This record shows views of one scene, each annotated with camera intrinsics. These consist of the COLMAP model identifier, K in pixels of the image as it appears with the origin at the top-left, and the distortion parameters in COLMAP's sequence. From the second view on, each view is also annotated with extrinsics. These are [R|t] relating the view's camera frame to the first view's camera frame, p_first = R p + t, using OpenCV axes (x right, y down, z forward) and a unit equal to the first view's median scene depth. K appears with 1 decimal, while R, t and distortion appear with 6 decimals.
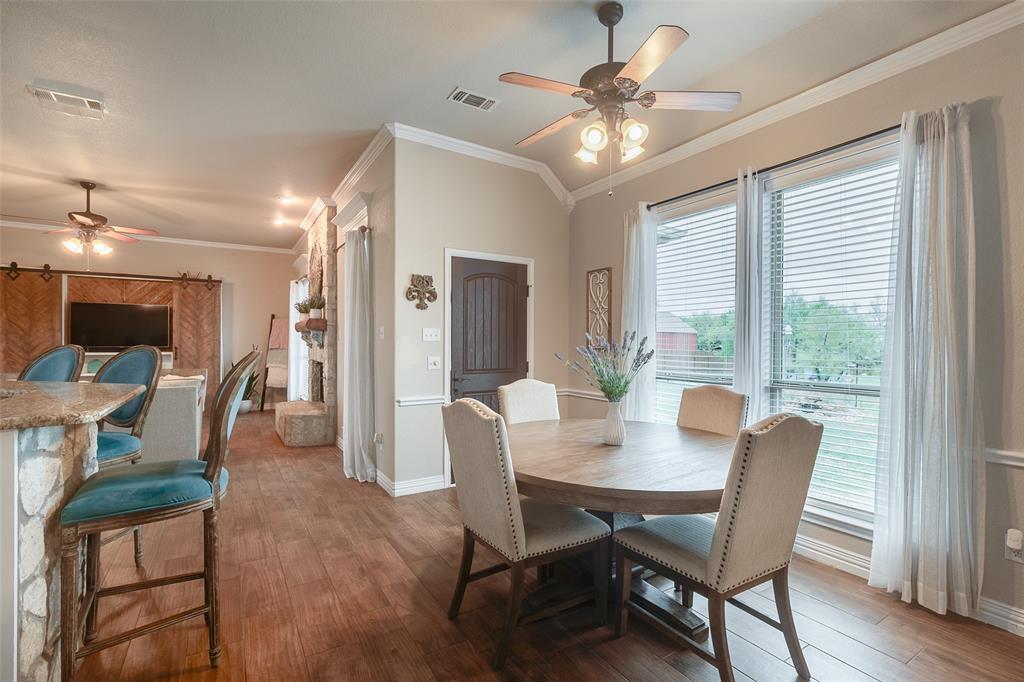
lens RADIAL K [[461.1, 0, 507.9], [0, 461.1, 345.4], [0, 0, 1]] dist [0.003315, 0.000222]
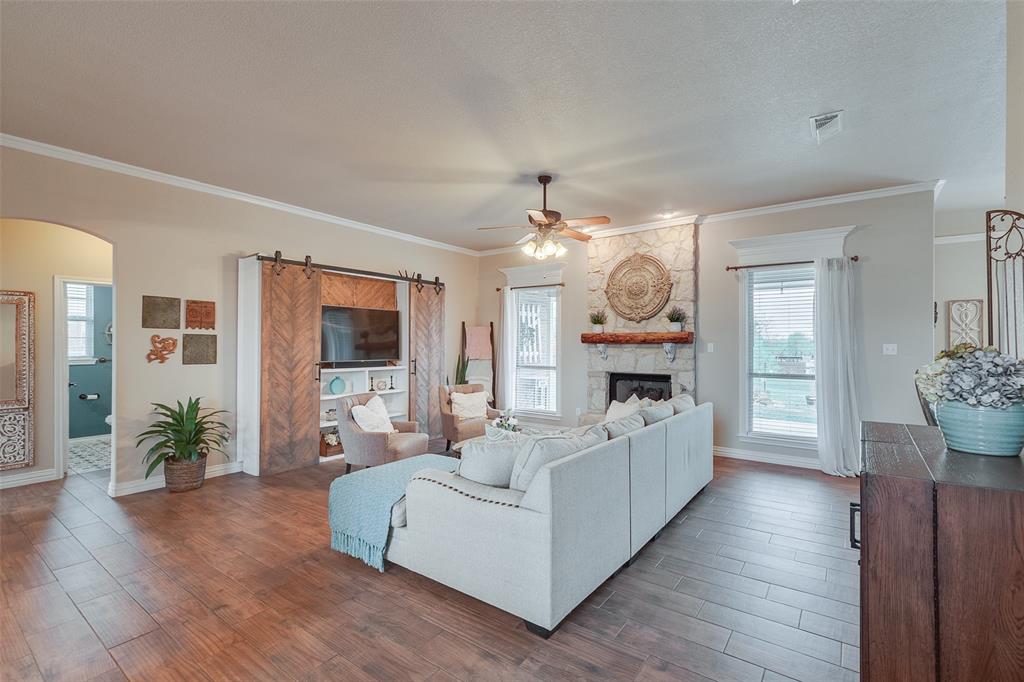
lens RADIAL K [[464.3, 0, 514.3], [0, 464.3, 341.3], [0, 0, 1]] dist [-0.000017, -0.000620]
pose [[0.929324, 0.001145, 0.369264, -0.994175], [0.003656, 0.999918, -0.012301, -0.022472], [-0.369248, 0.012781, 0.929243, 0.158942]]
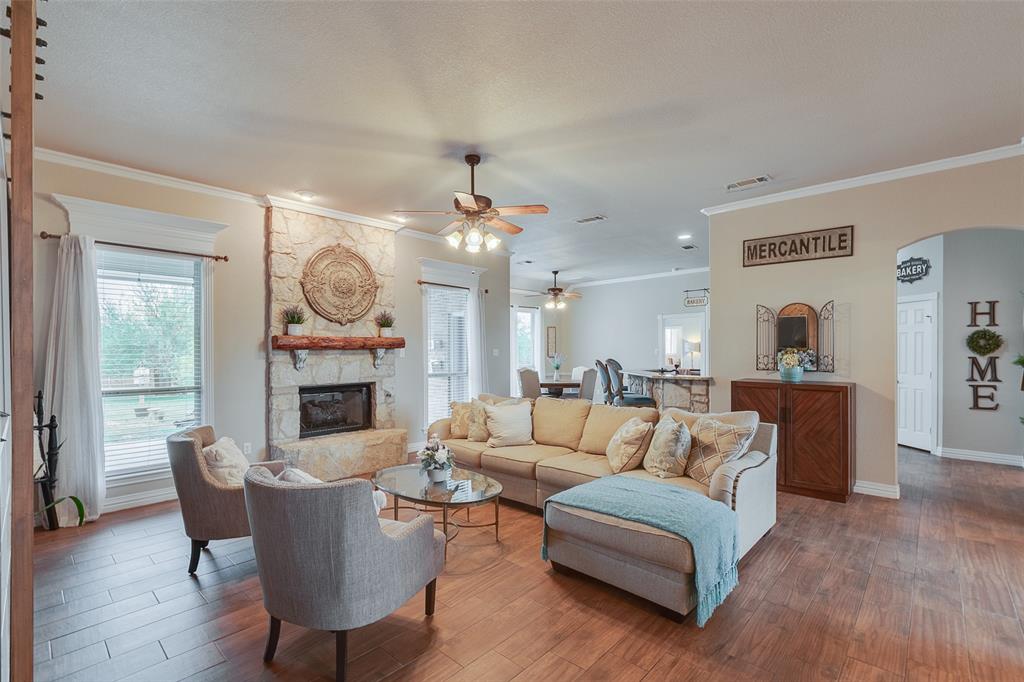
lens RADIAL K [[461.6, 0, 516.0], [0, 461.6, 347.7], [0, 0, 1]] dist [0.000649, 0.000479]
pose [[-0.267989, 0.002855, 0.963418, -1.281926], [0.011126, 0.999938, 0.000132, -0.028281], [-0.963358, 0.010754, -0.268004, 0.879129]]
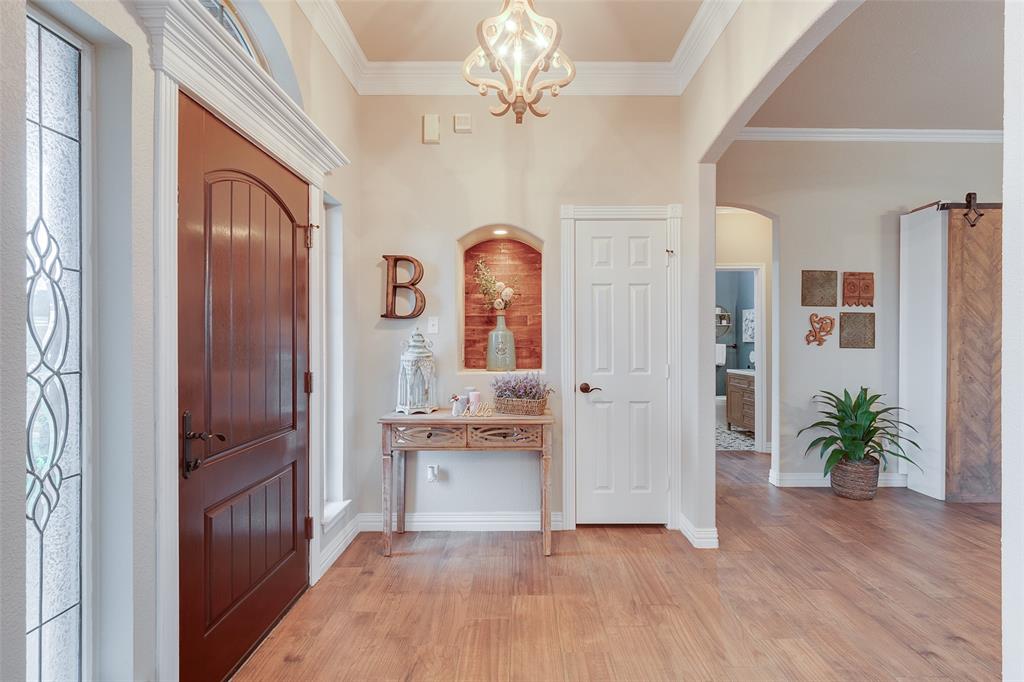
lens RADIAL K [[463.7, 0, 522.8], [0, 463.7, 339.1], [0, 0, 1]] dist [-0.001990, -0.000283]
pose [[0.854476, 0.001011, -0.519490, -1.240243], [-0.006012, 0.999950, -0.007944, -0.002183], [0.519457, 0.009911, 0.854439, 0.270620]]
